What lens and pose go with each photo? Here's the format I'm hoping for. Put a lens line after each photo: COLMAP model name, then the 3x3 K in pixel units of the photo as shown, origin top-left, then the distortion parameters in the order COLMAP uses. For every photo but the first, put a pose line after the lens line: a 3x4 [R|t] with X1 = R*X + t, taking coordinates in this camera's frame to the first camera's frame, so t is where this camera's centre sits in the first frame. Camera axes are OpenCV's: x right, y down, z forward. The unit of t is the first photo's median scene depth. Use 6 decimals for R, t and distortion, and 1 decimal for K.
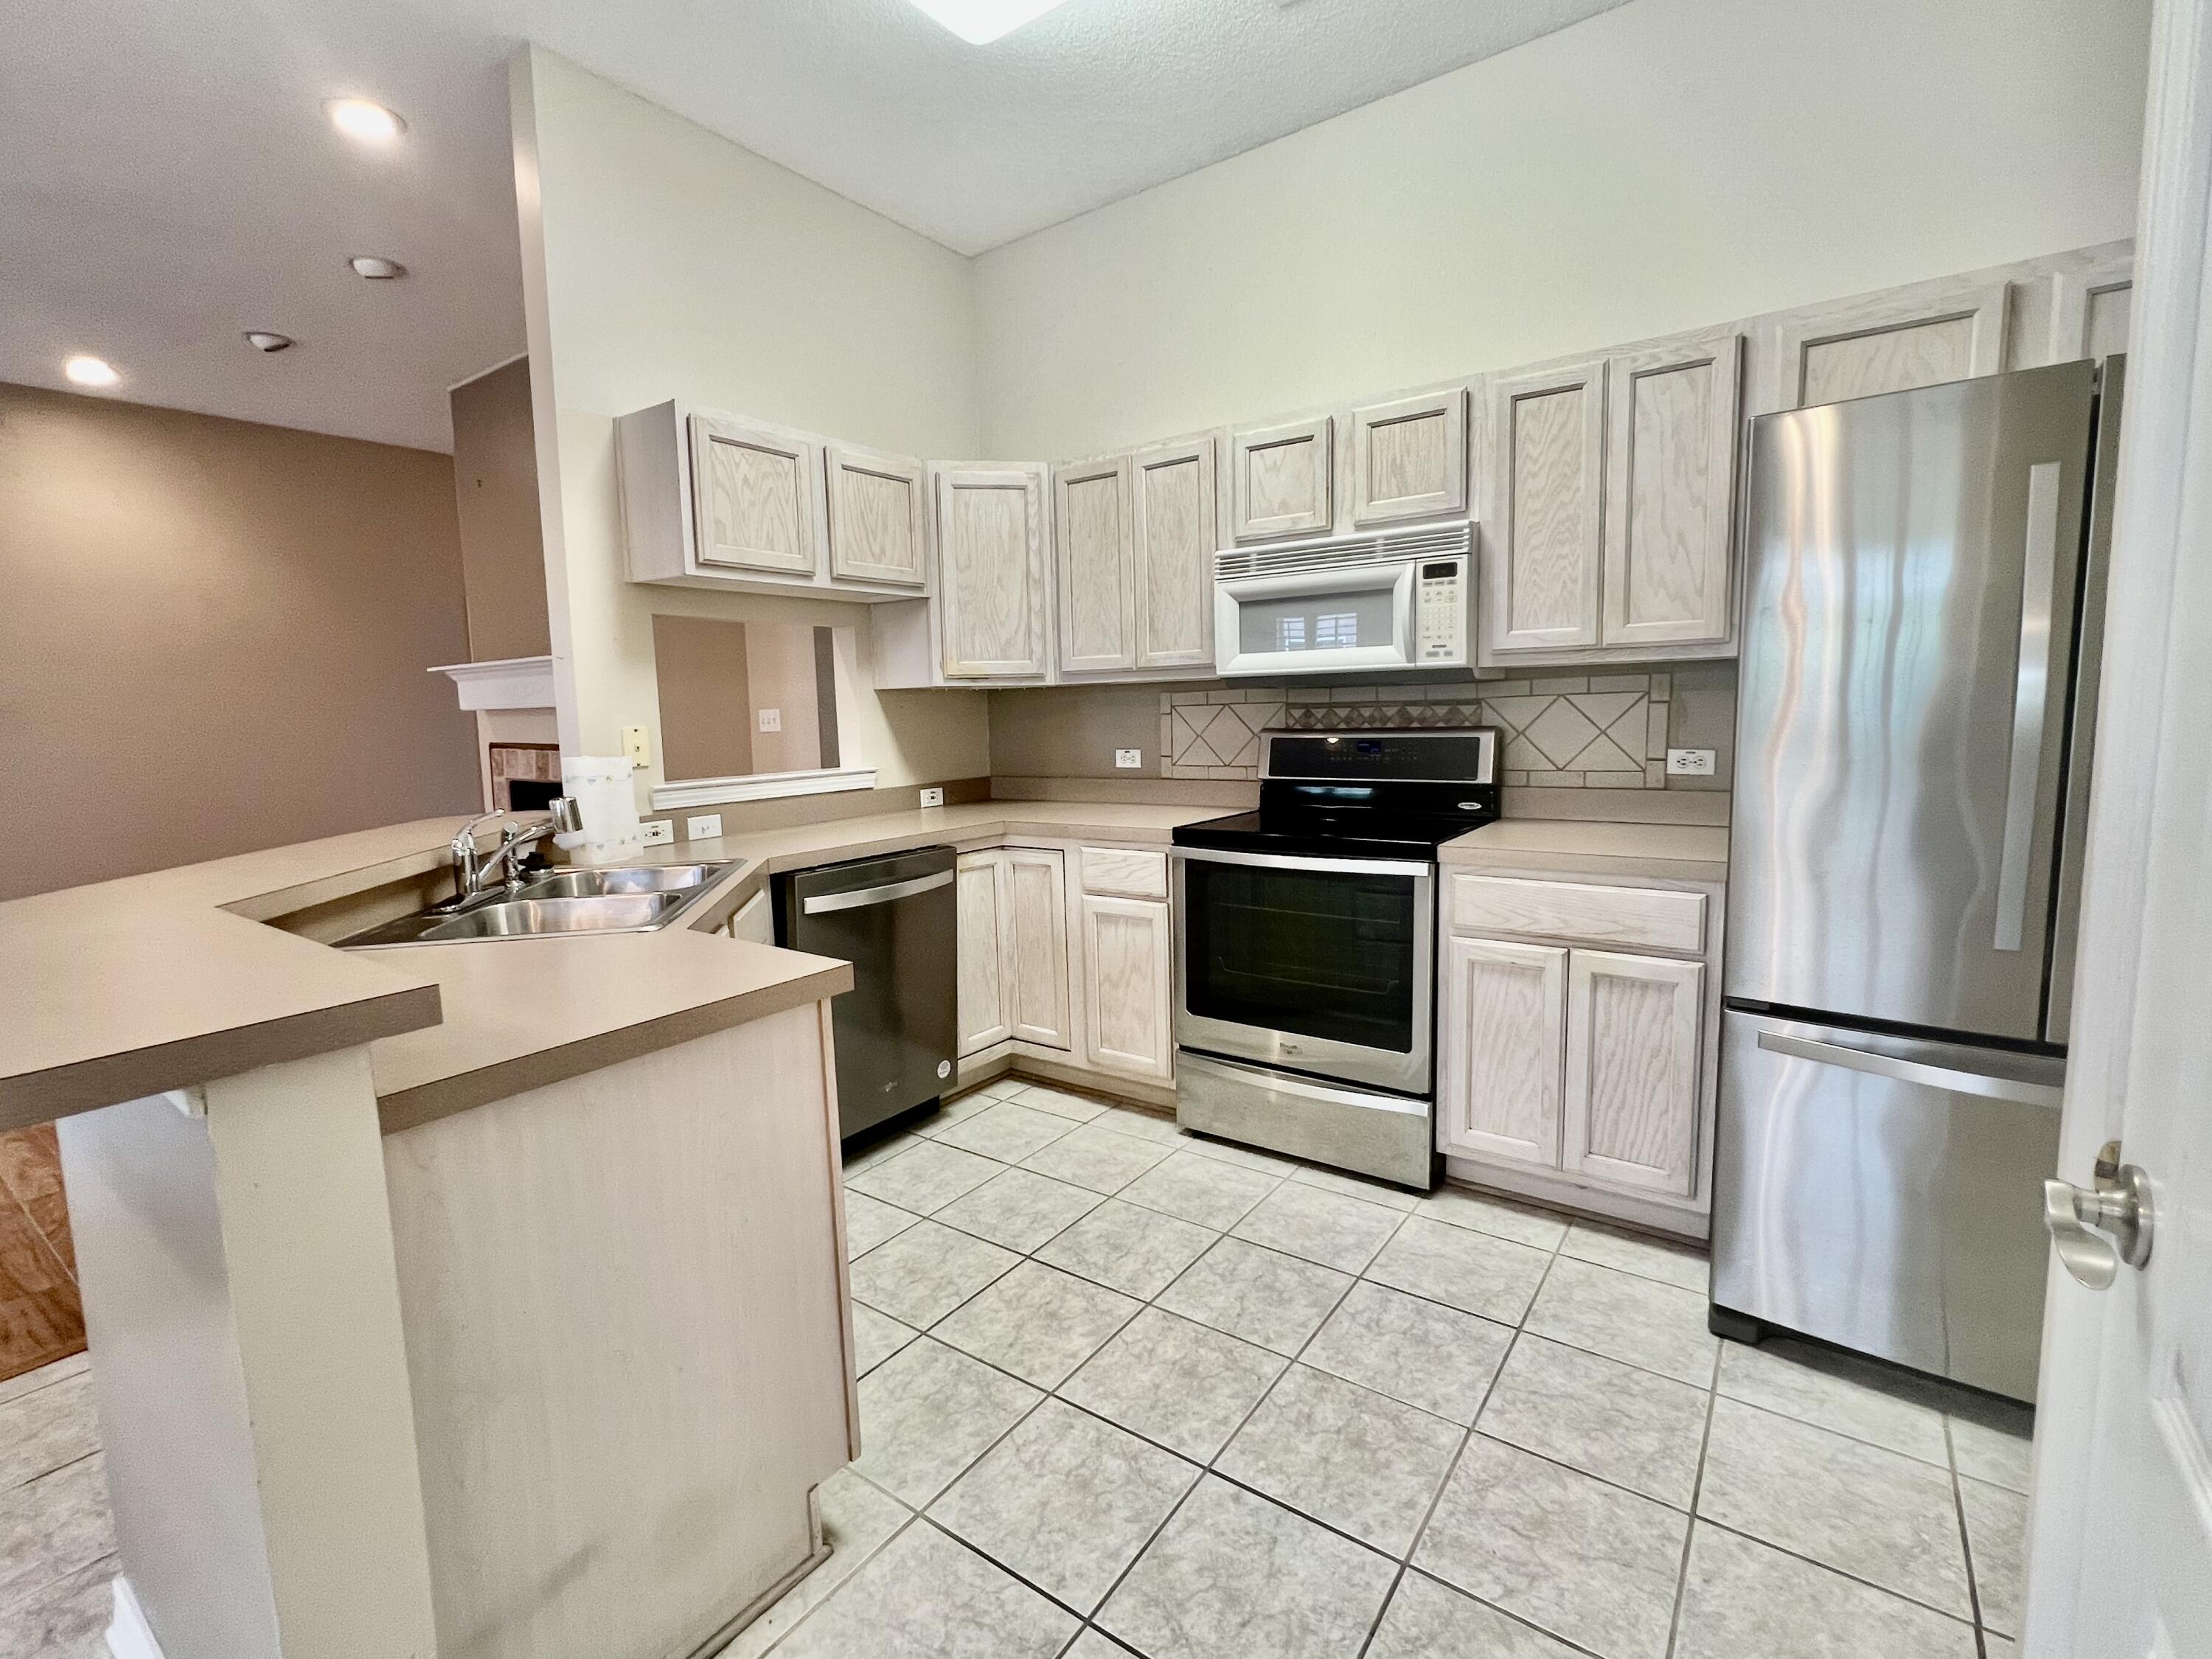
lens RADIAL K [[1004.3, 0, 1102.3], [0, 1004.3, 822.2], [0, 0, 1]] dist [-0.003209, 0.001253]
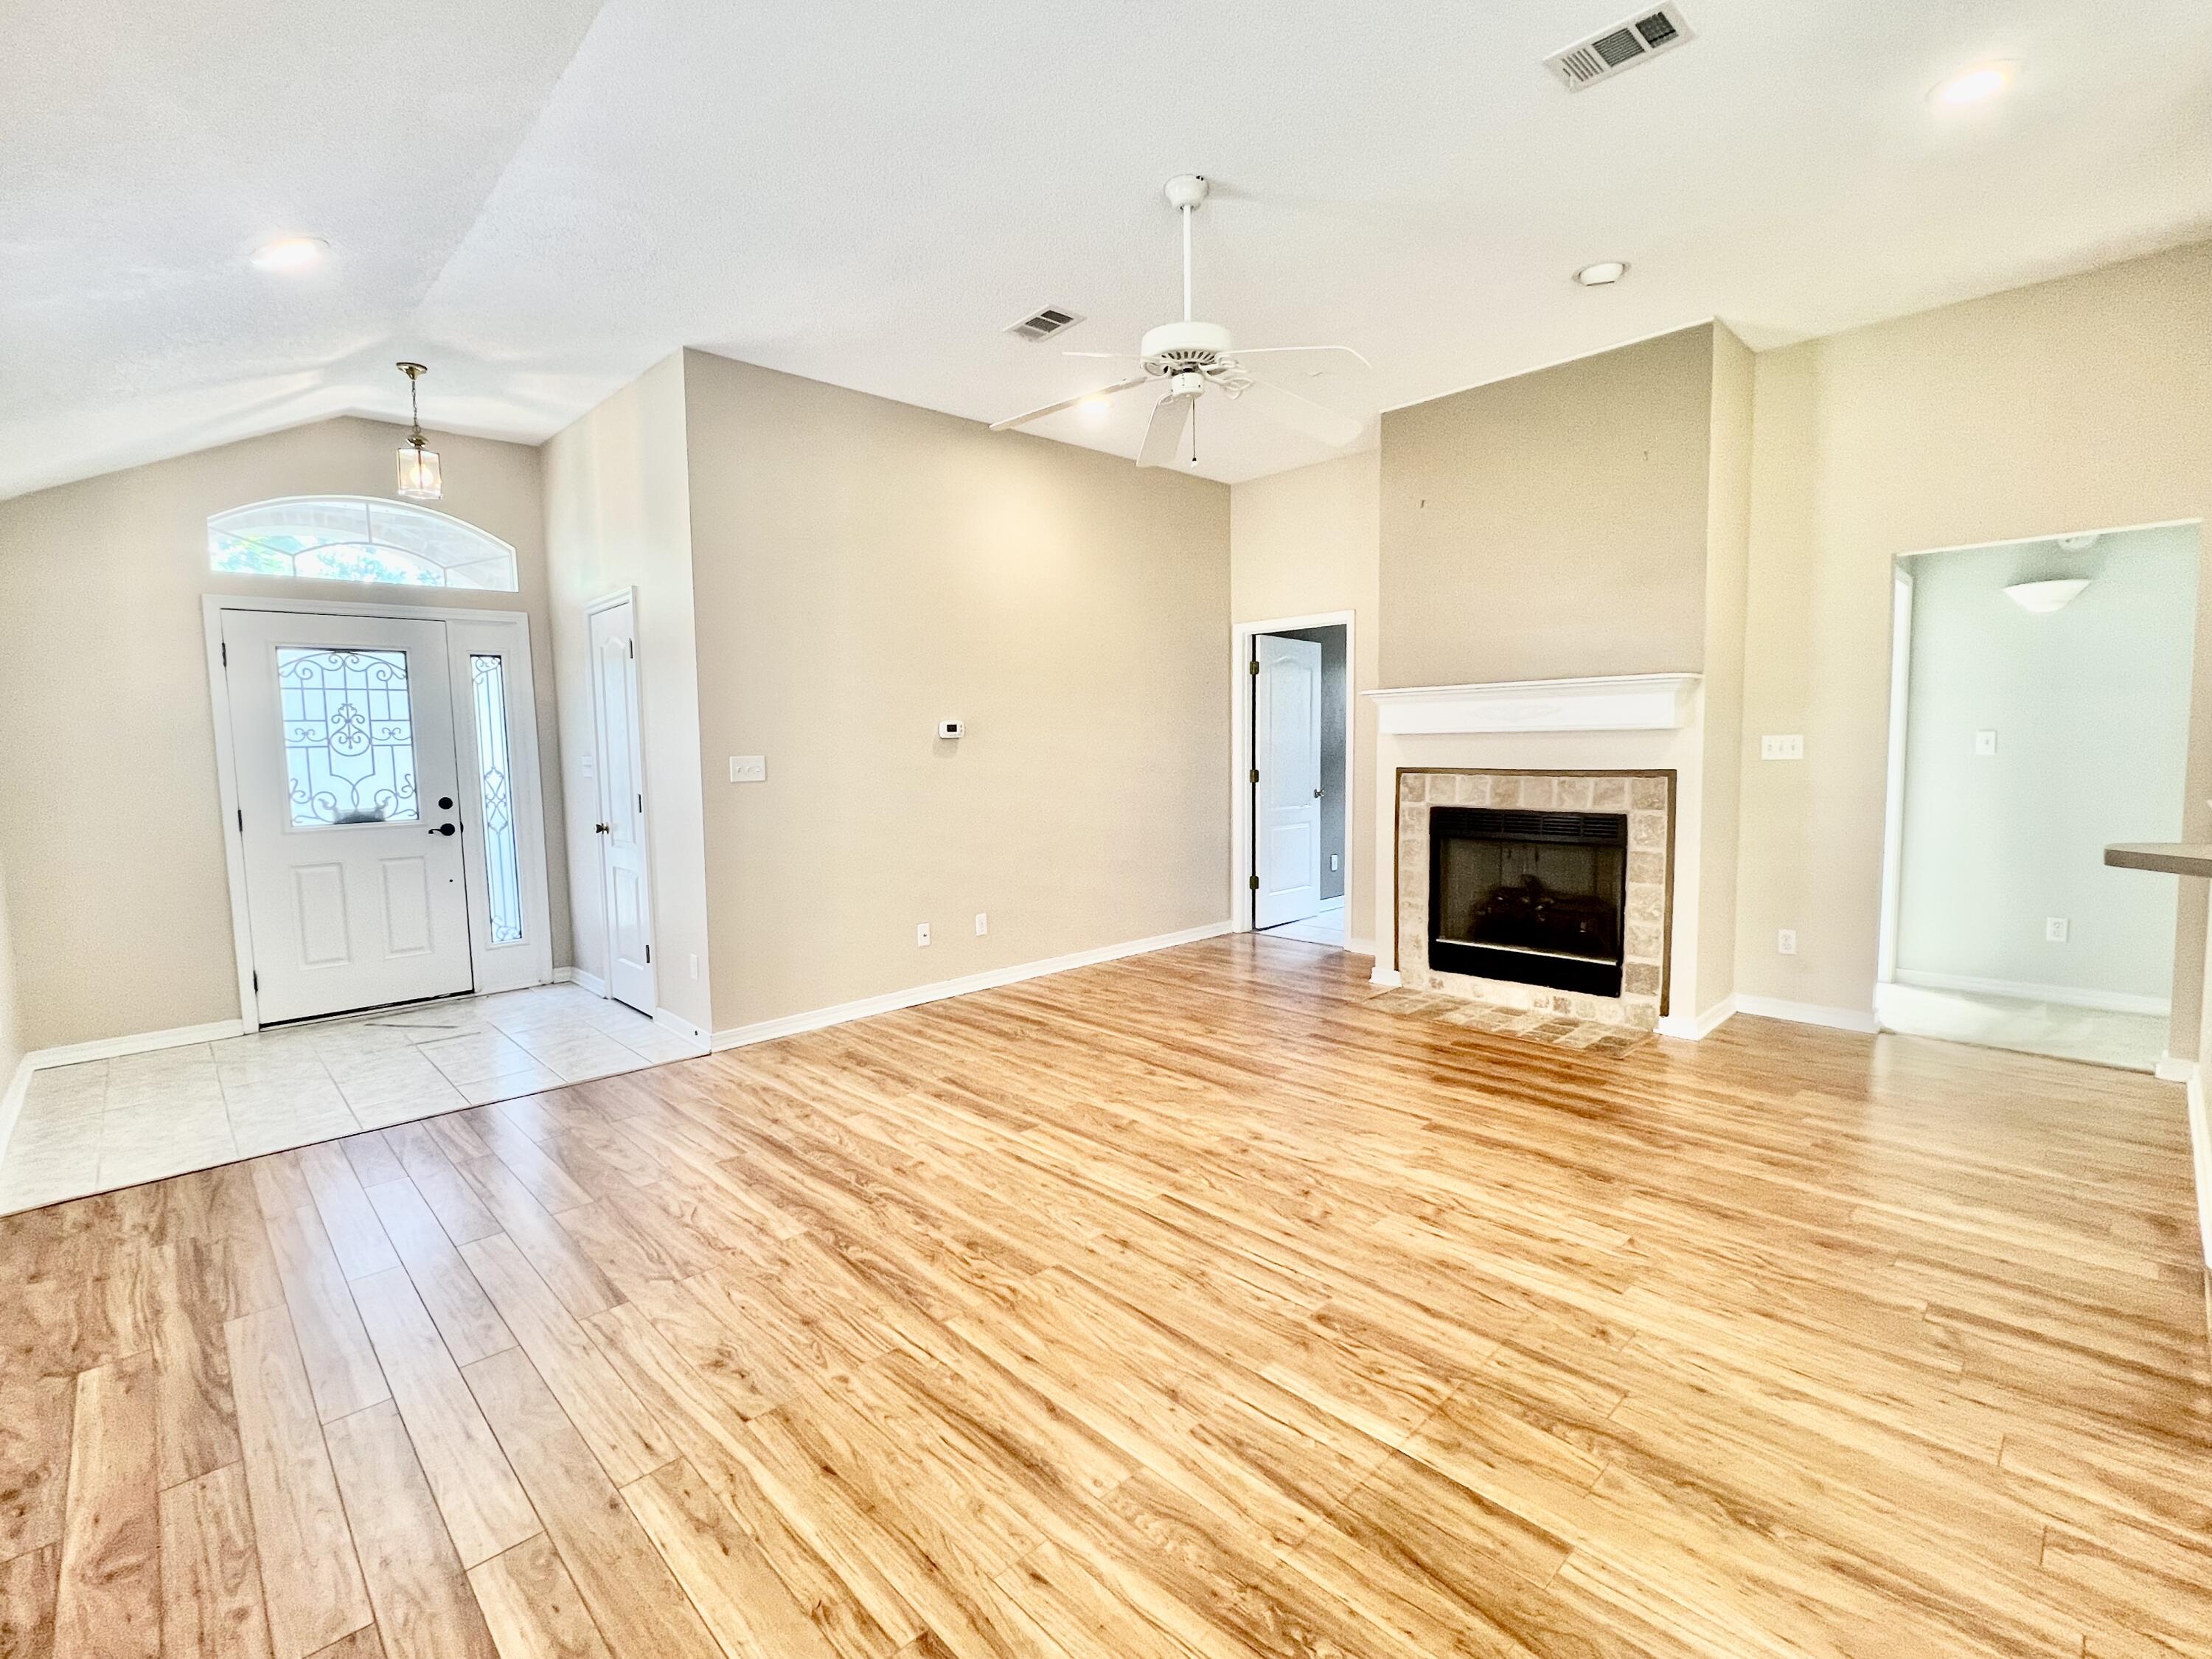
lens RADIAL K [[1004.3, 0, 1102.3], [0, 1004.3, 822.2], [0, 0, 1]] dist [-0.003209, 0.001253]
pose [[0.983308, 0.025237, -0.180192, -1.281089], [-0.031253, 0.999042, -0.030625, 0.025040], [0.179246, 0.035745, 0.983155, -0.018603]]
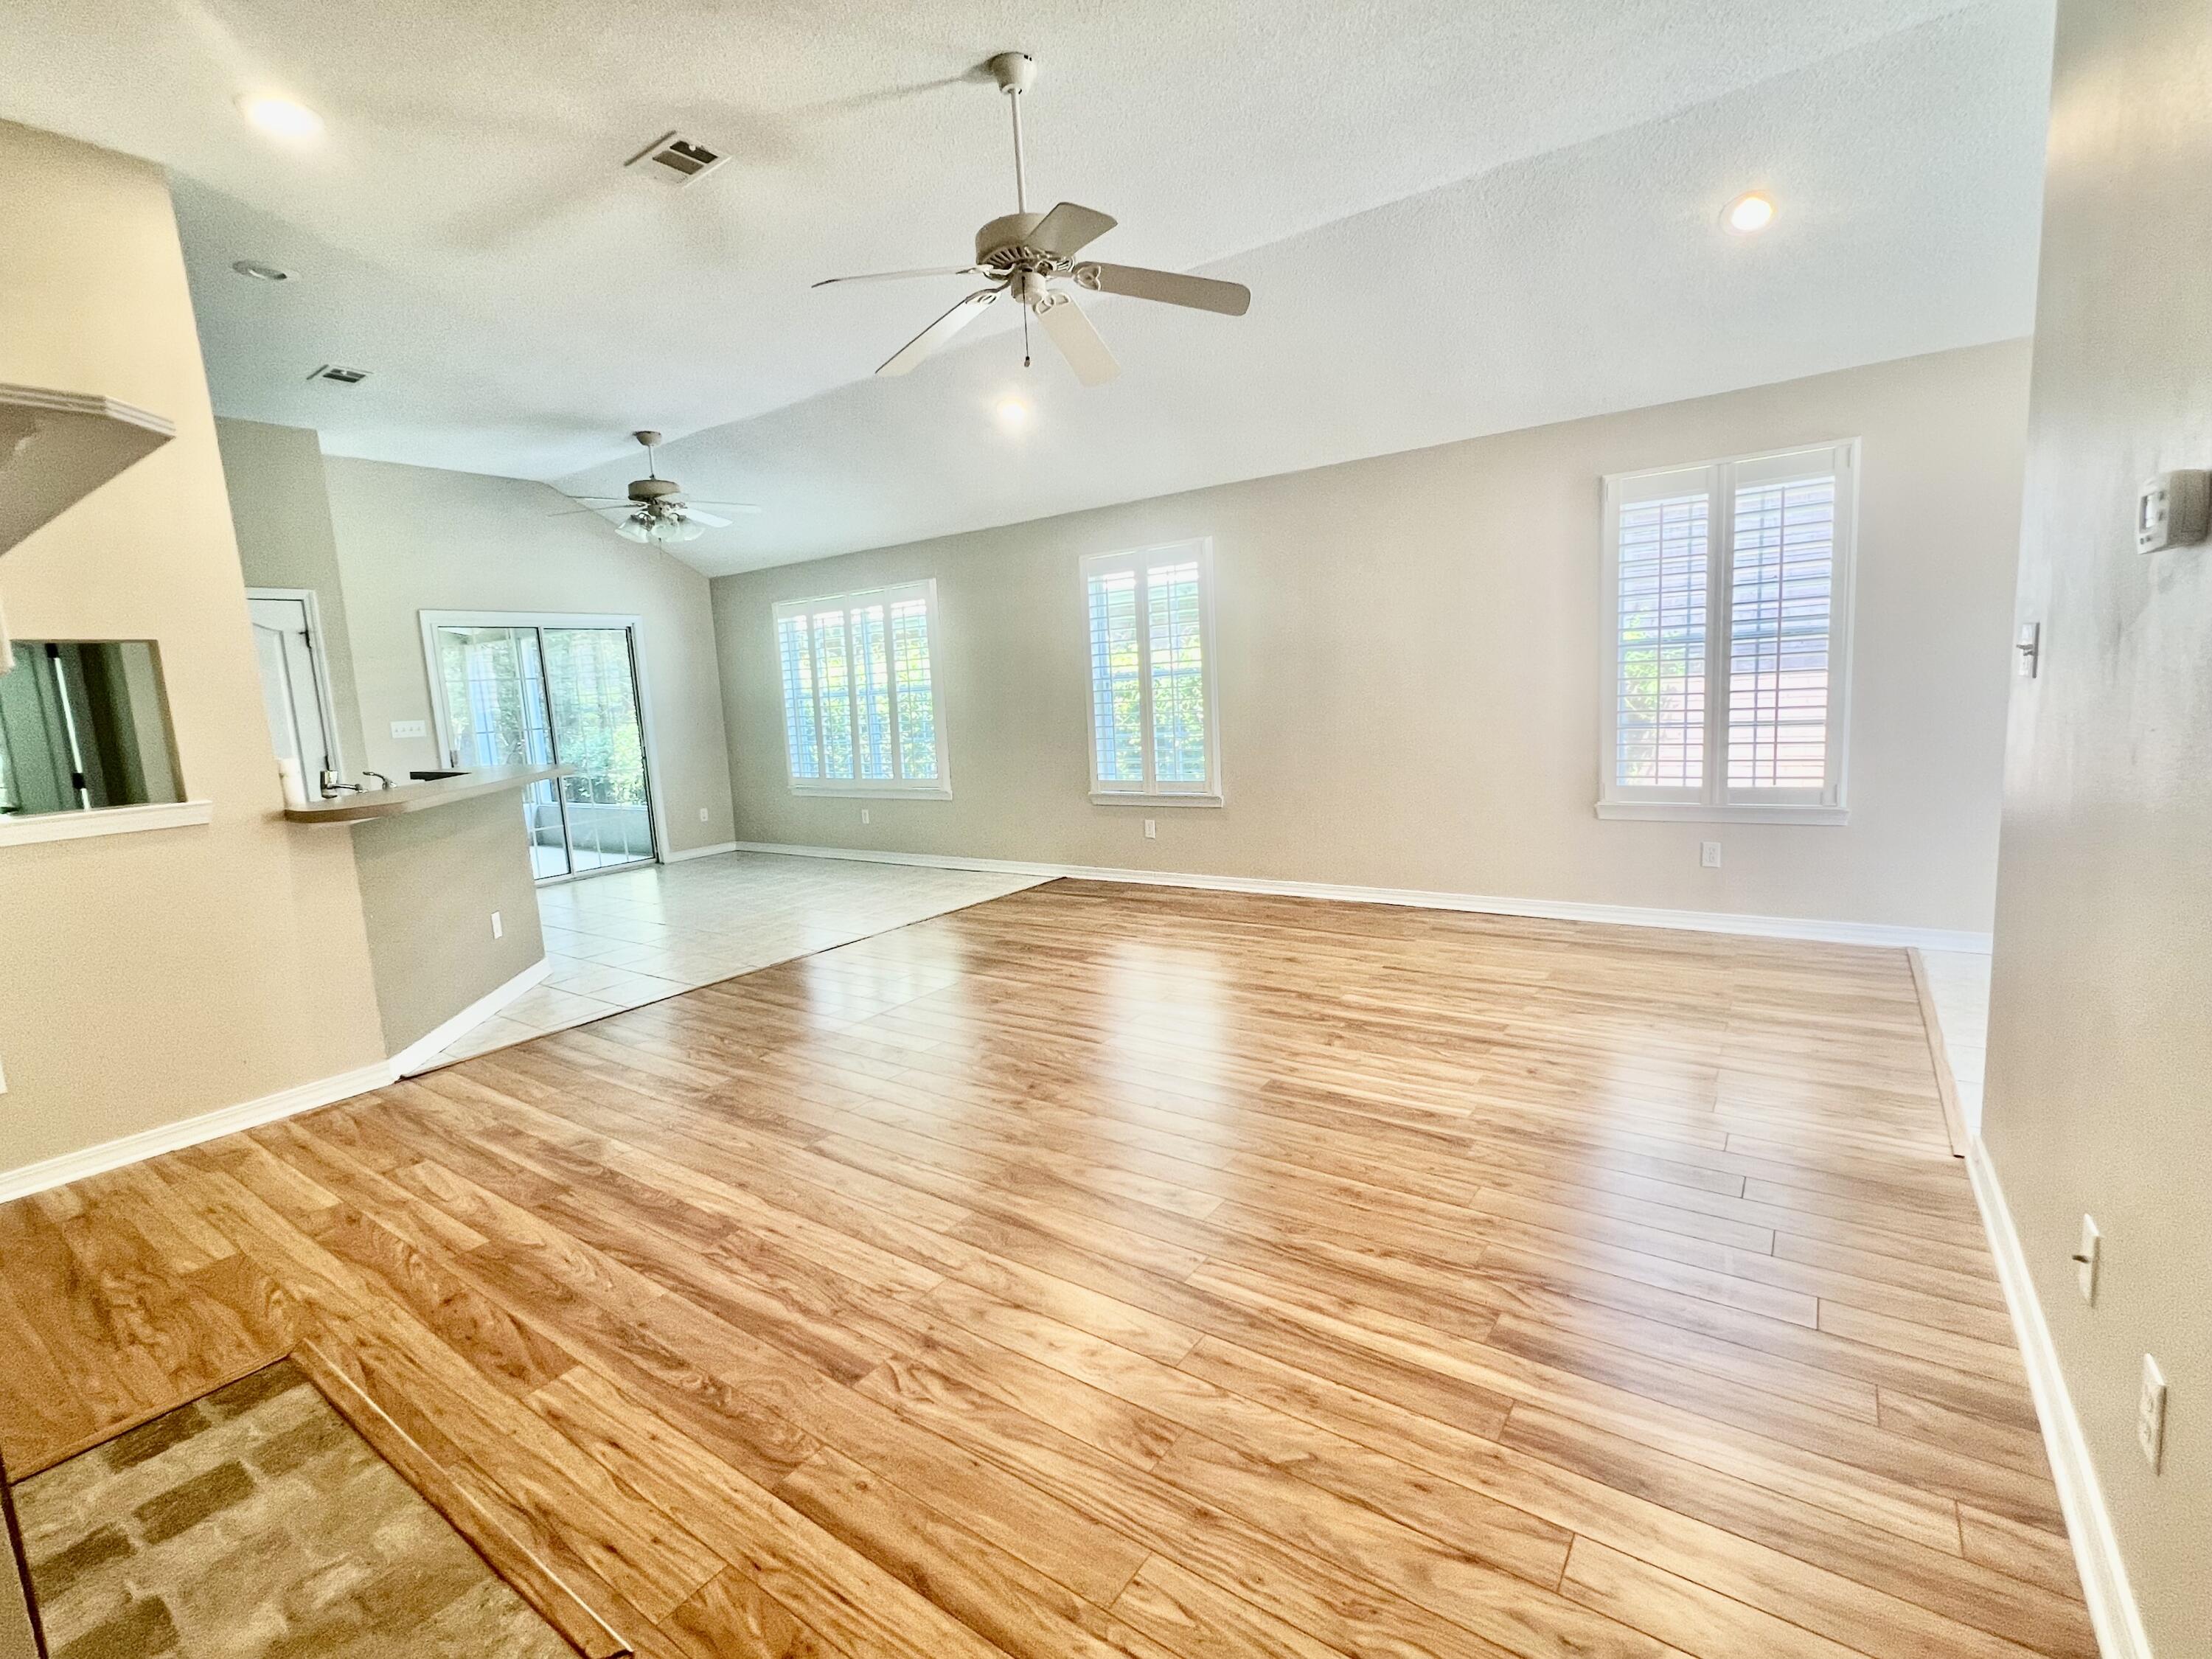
lens RADIAL K [[1004.3, 0, 1102.3], [0, 1004.3, 822.2], [0, 0, 1]] dist [-0.003209, 0.001253]
pose [[-0.996224, 0.086022, 0.011706, -1.427702], [0.086200, 0.964109, 0.251125, -0.198097], [0.010316, 0.251186, -0.967884, 2.041495]]
